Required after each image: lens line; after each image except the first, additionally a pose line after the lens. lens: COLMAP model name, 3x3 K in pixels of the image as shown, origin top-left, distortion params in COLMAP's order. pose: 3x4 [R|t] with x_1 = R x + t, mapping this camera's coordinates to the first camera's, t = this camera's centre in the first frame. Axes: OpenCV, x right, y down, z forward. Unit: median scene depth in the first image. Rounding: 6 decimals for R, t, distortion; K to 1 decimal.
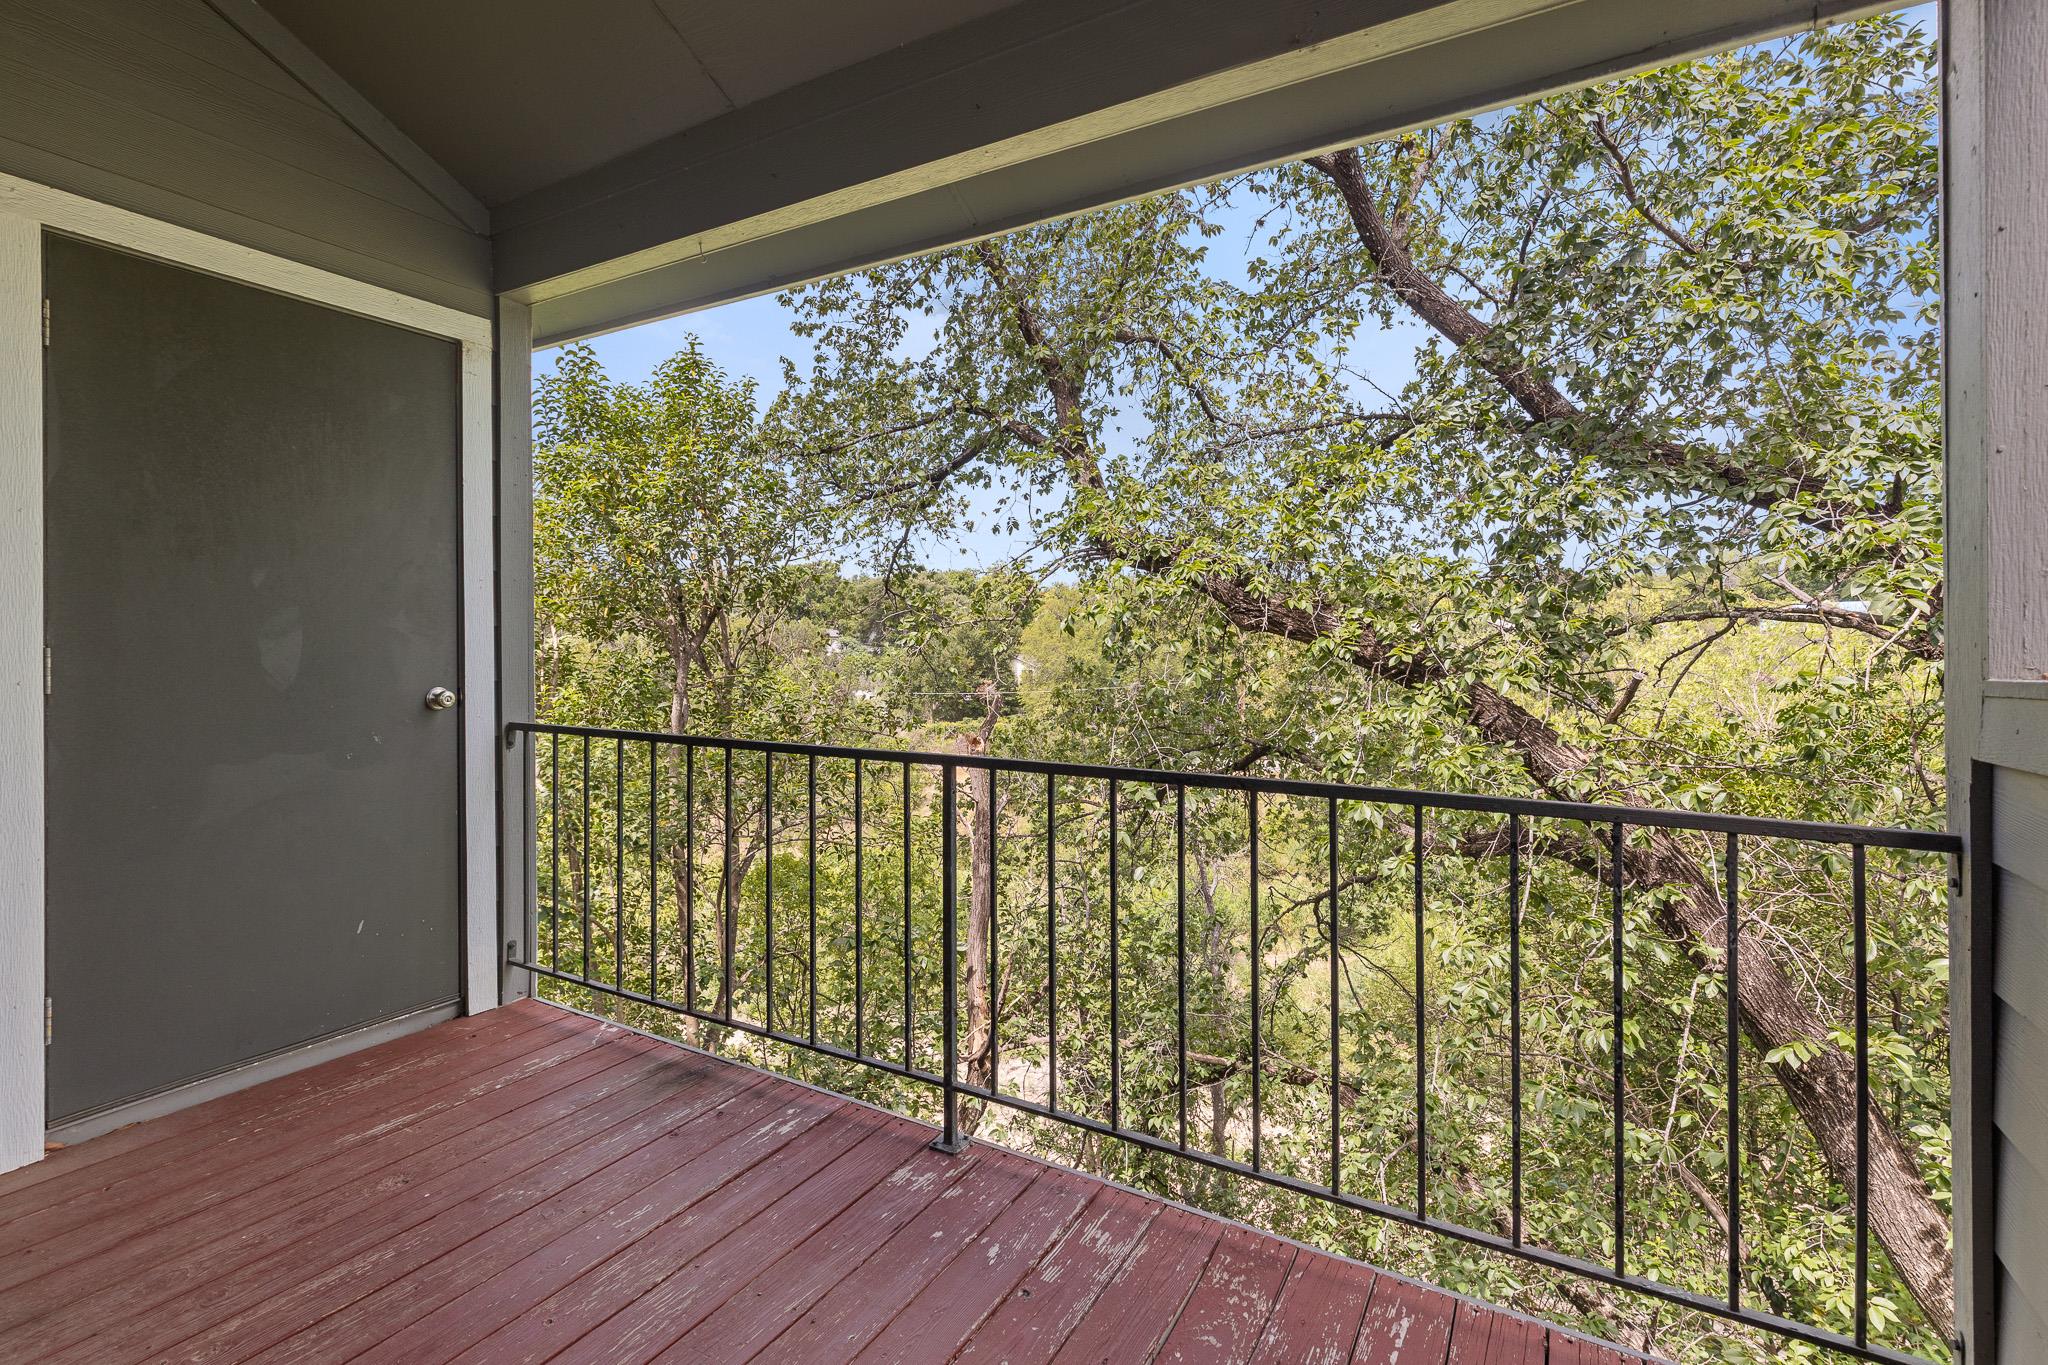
lens RADIAL K [[919.1, 0, 1029.1], [0, 919.1, 659.9], [0, 0, 1]] dist [0.001841, -0.000328]
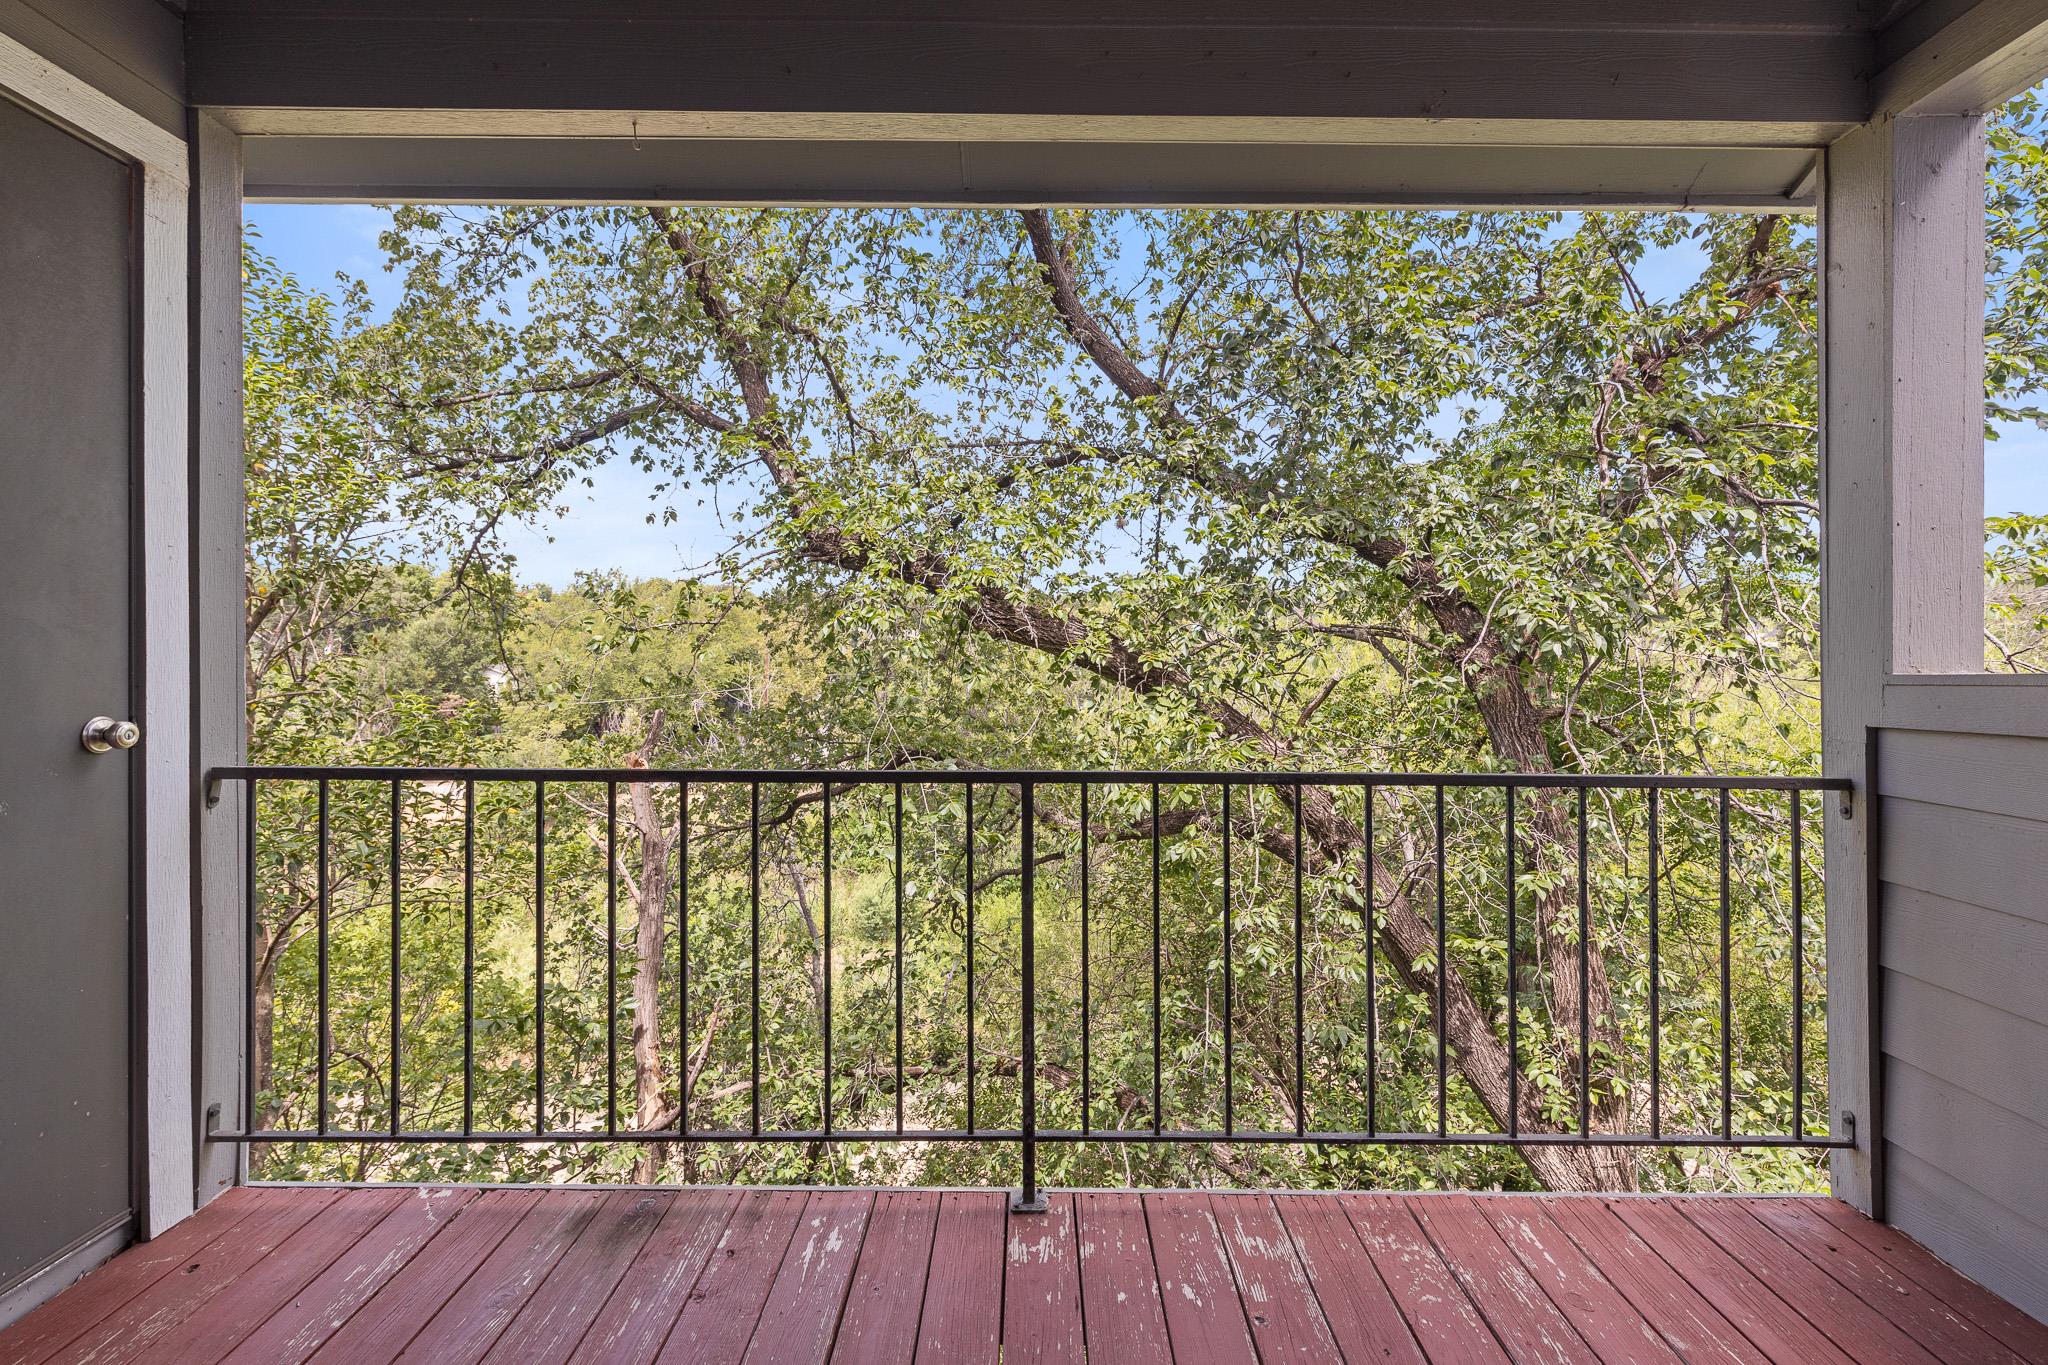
lens RADIAL K [[924.3, 0, 1020.9], [0, 924.3, 659.2], [0, 0, 1]] dist [-0.001814, -0.000154]
pose [[0.869527, -0.002078, 0.493881, -0.390336], [0.006621, 0.999950, -0.007450, 0.000160], [-0.493841, 0.009748, 0.869498, 0.152820]]
